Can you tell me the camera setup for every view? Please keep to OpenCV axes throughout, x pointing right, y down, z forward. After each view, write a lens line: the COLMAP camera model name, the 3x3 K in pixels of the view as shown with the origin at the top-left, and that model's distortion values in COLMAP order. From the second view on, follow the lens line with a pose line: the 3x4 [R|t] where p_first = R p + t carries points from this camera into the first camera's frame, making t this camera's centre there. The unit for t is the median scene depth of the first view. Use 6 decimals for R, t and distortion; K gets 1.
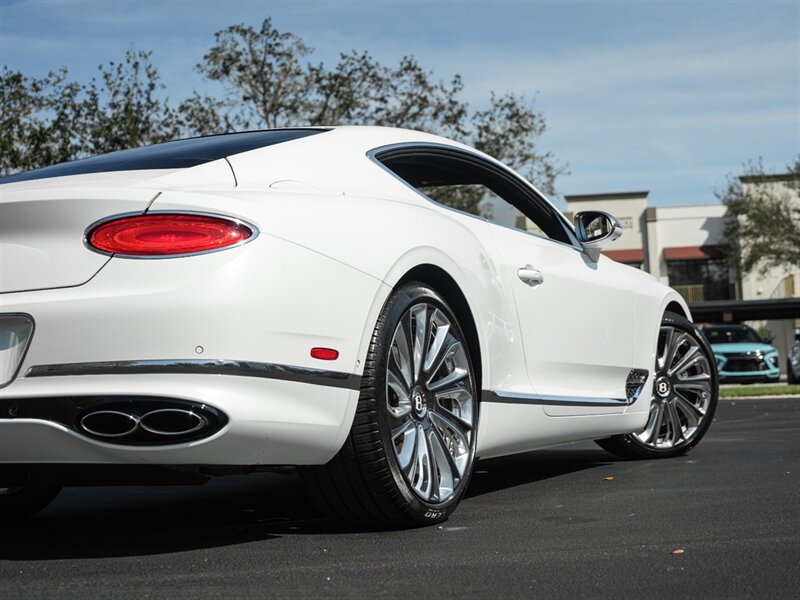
lens RADIAL K [[1333.5, 0, 400.0], [0, 1333.5, 300.0], [0, 0, 1]] dist [-0.008796, -0.123071]
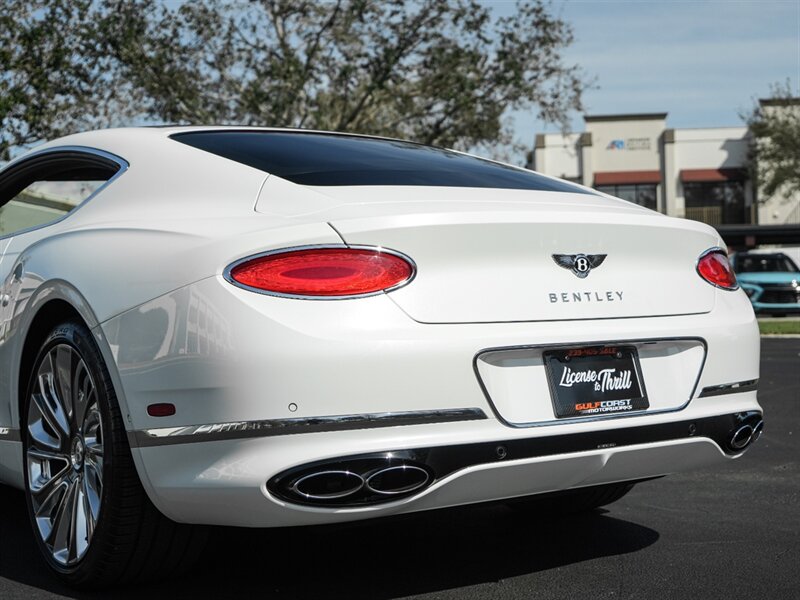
lens RADIAL K [[1063.8, 0, 369.7], [0, 1063.8, 264.4], [0, 0, 1]] dist [0.006927, 0.004032]
pose [[0.998247, 0.023308, -0.054411, 0.010986], [-0.020386, 0.998351, 0.053660, -0.008068], [0.055572, -0.052456, 0.997076, 0.248873]]
